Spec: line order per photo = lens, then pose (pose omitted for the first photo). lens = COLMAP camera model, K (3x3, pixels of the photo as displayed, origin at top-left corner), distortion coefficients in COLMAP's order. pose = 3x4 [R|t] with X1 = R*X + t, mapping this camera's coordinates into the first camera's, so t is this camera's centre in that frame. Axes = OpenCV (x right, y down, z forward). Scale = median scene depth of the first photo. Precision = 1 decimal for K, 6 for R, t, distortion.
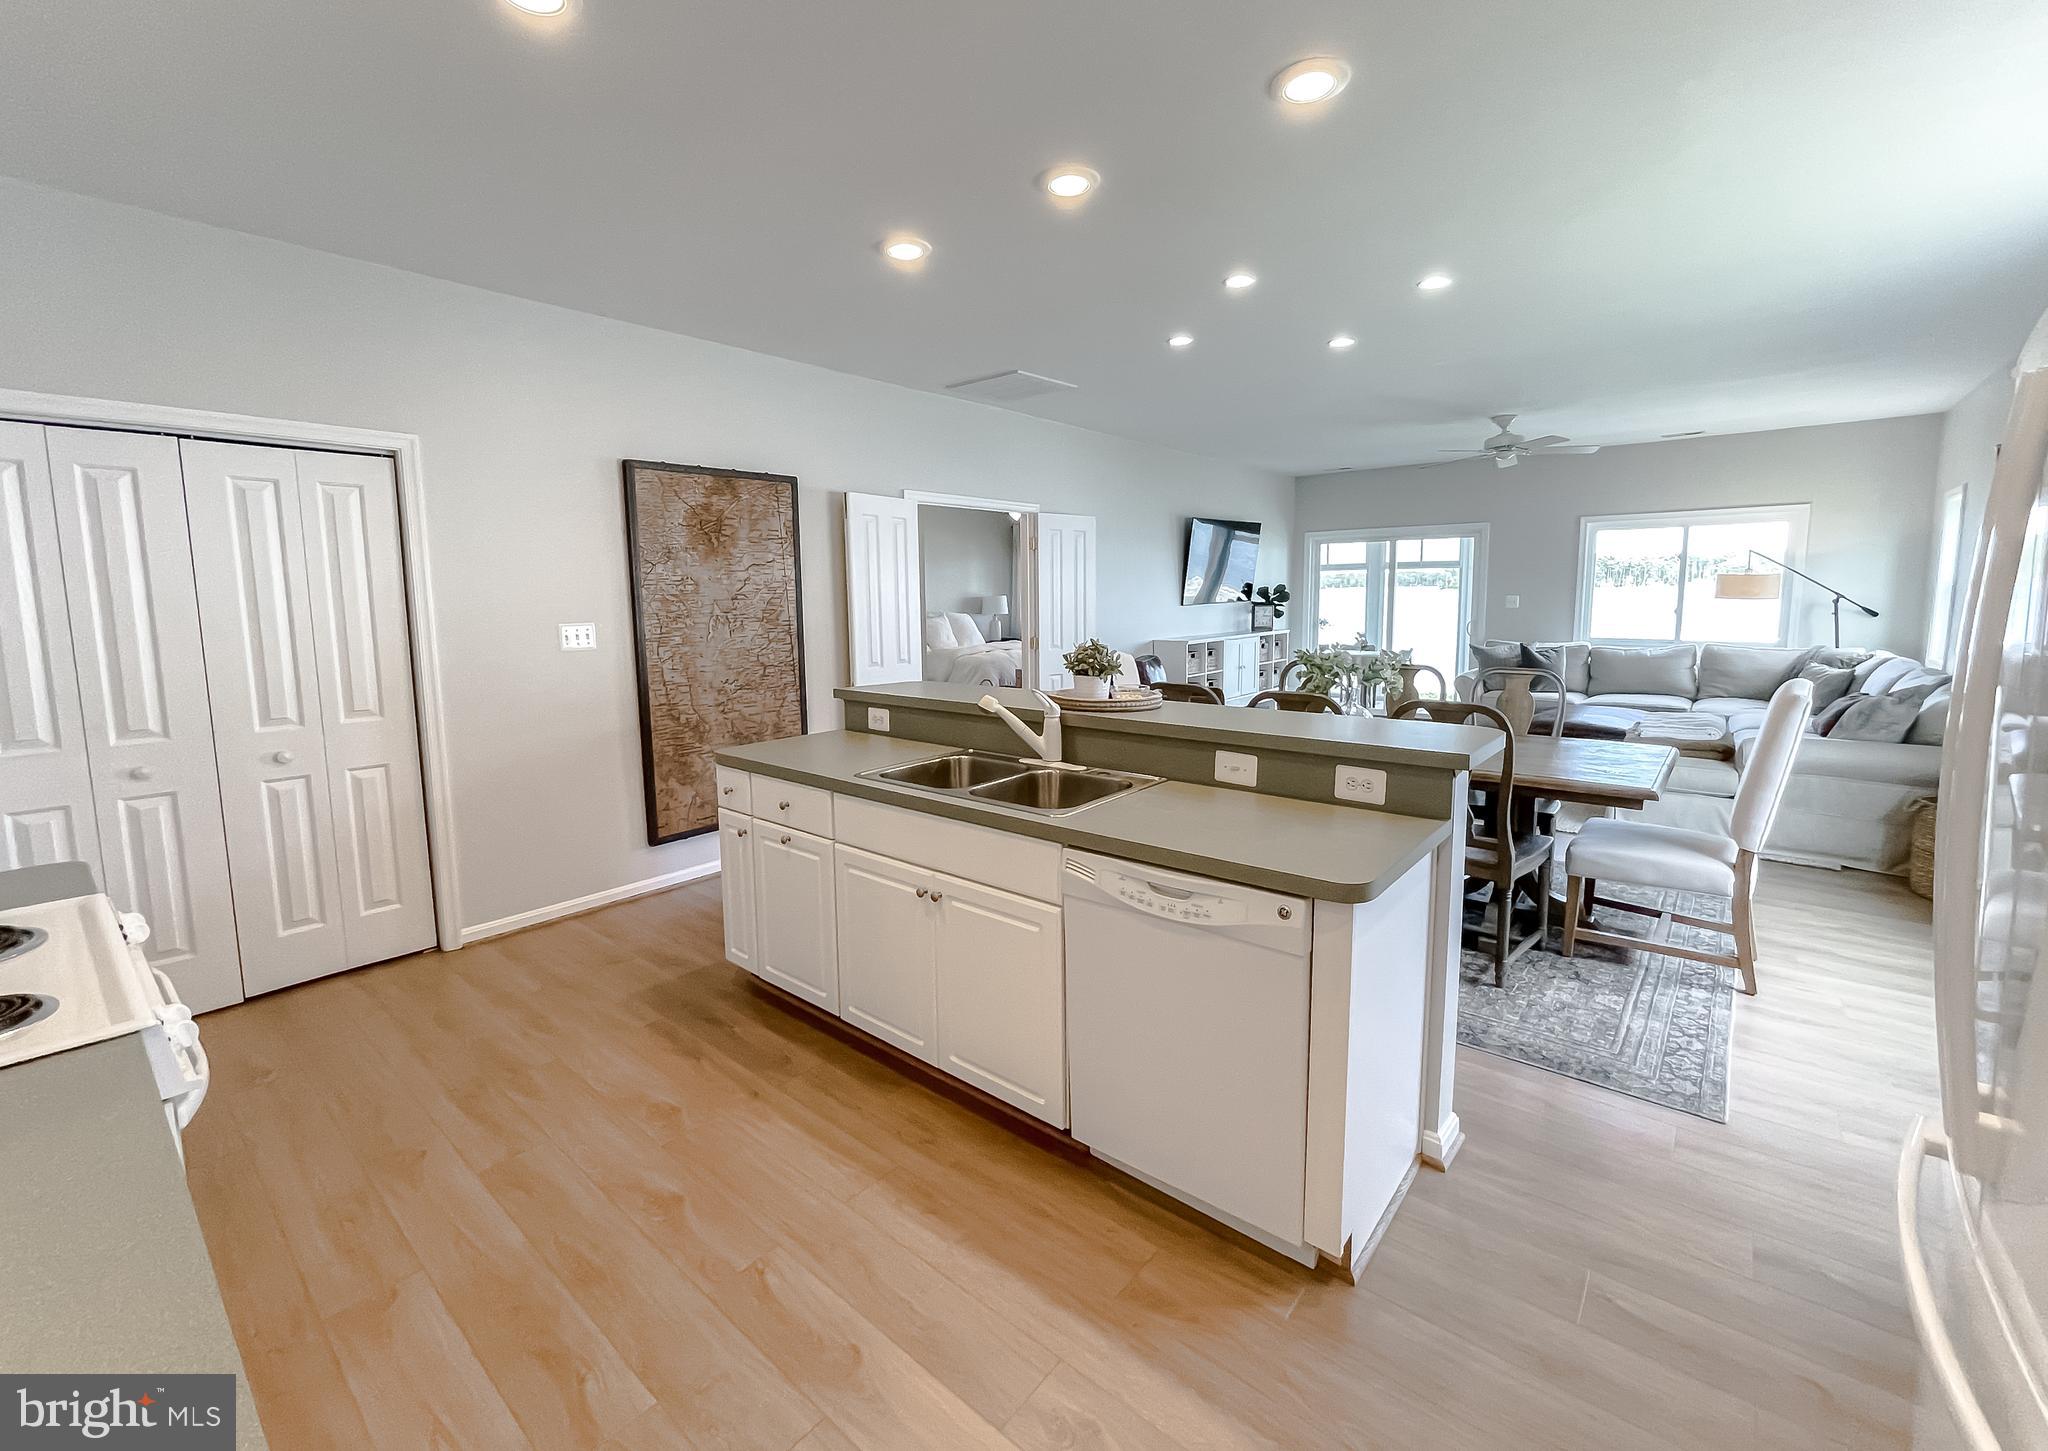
lens RADIAL K [[851.4, 0, 1010.3], [0, 851.4, 688.3], [0, 0, 1]] dist [0.000667, 0.000076]
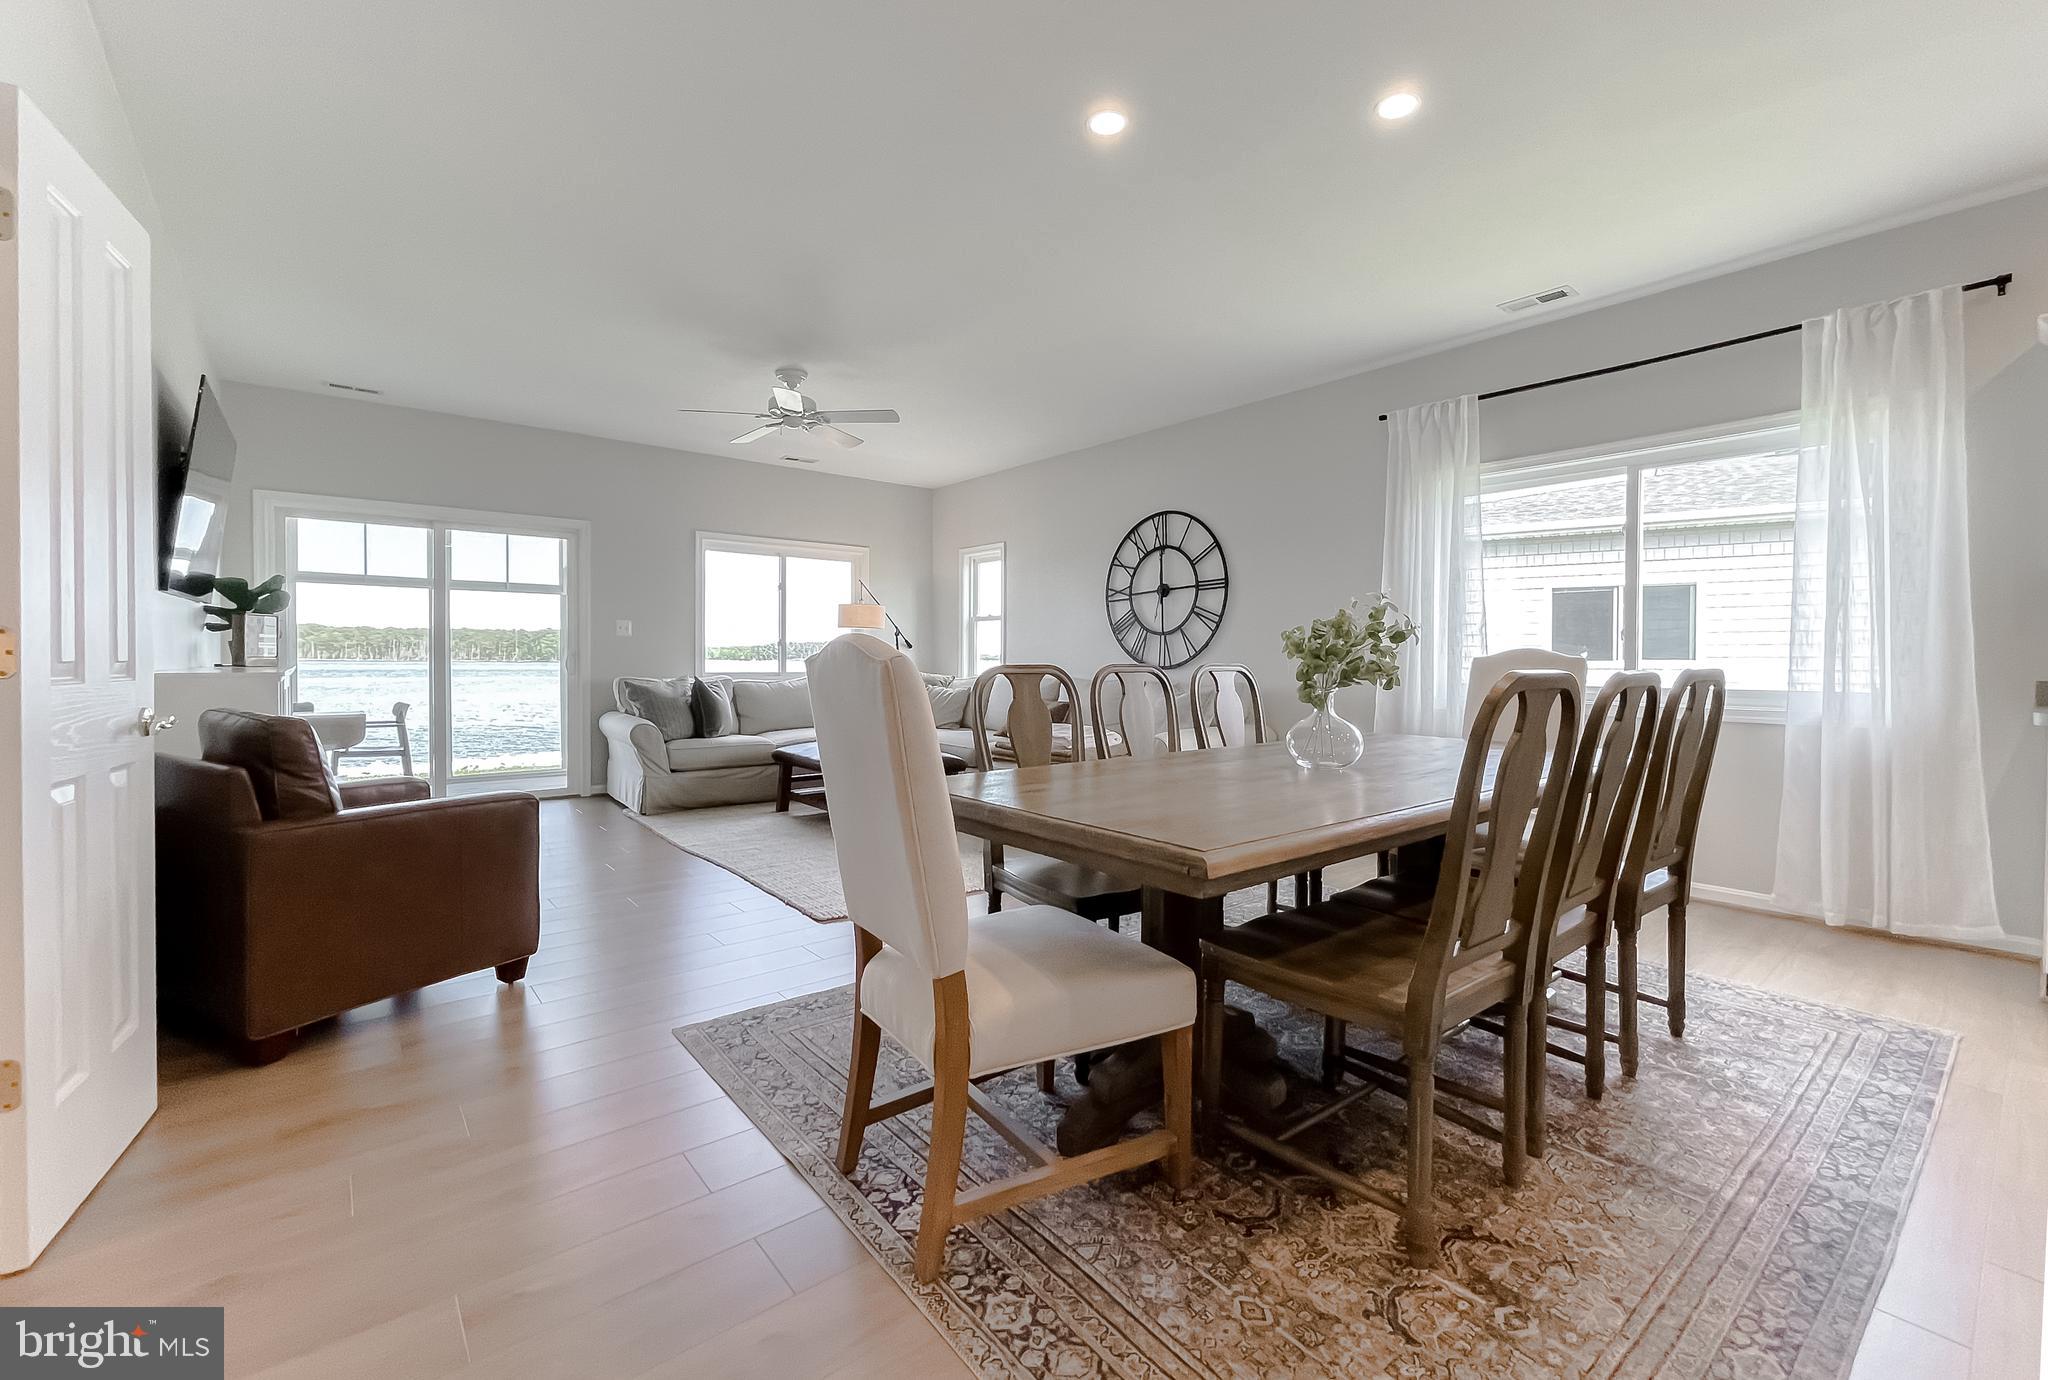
lens RADIAL K [[855.7, 0, 1019.9], [0, 855.7, 673.8], [0, 0, 1]] dist [-0.000697, -0.000117]
pose [[0.175741, -0.002353, 0.984434, -0.234090], [0.104606, 0.994380, -0.016298, -0.022434], [-0.978863, 0.105842, 0.175000, 1.100668]]
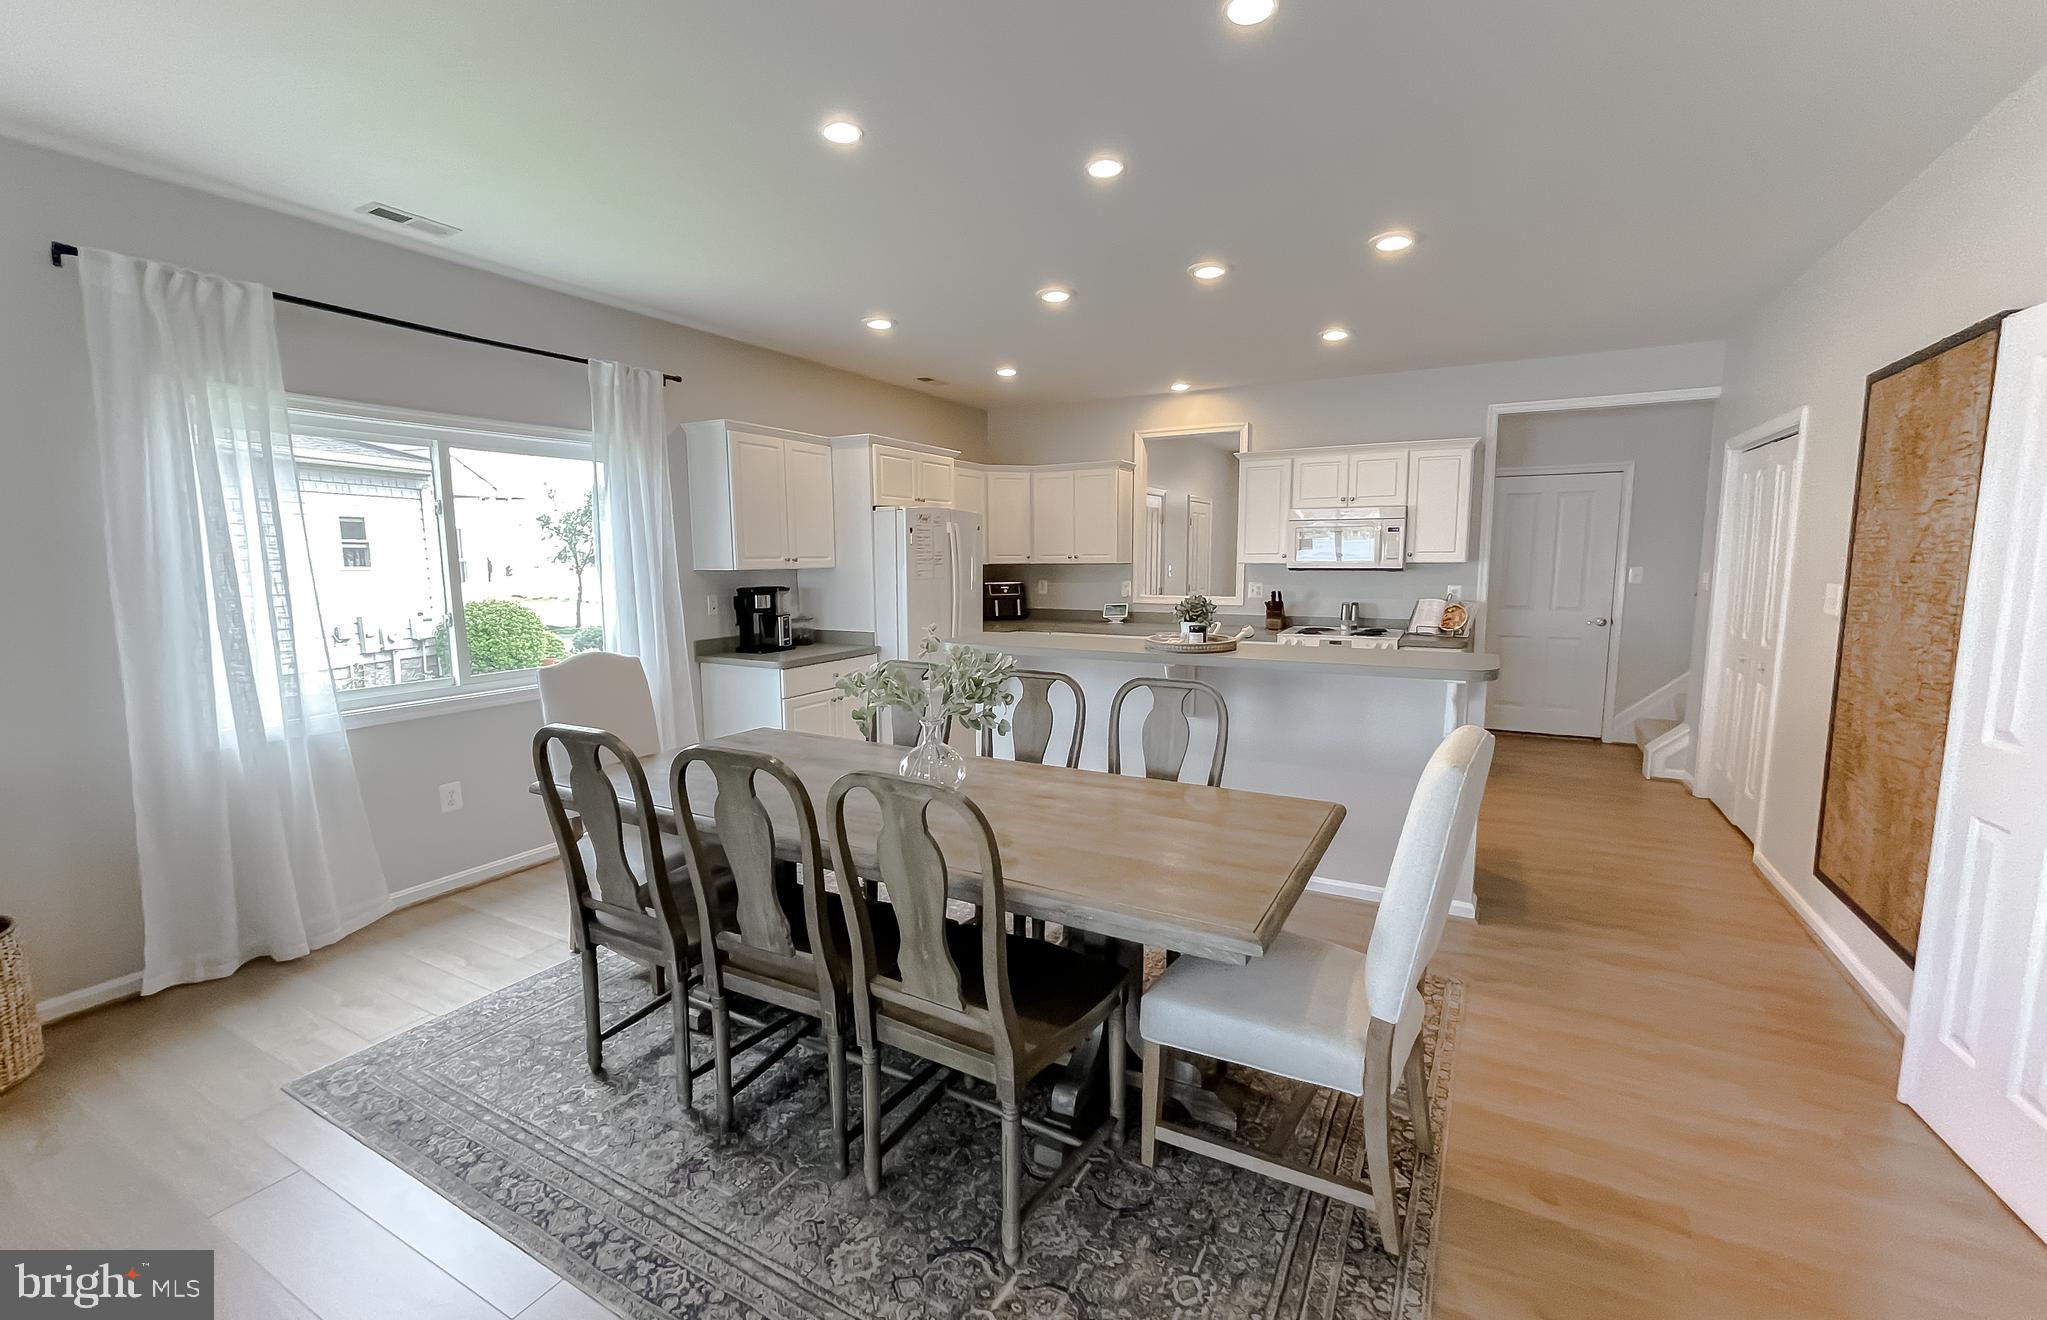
lens RADIAL K [[850.3, 0, 1023.5], [0, 850.3, 660.0], [0, 0, 1]] dist [0.000290, -0.000194]
pose [[-0.977702, 0.046010, -0.204893, 0.459291], [-0.003826, 0.971638, 0.236444, -0.195499], [0.209960, 0.231955, -0.949796, 1.610618]]
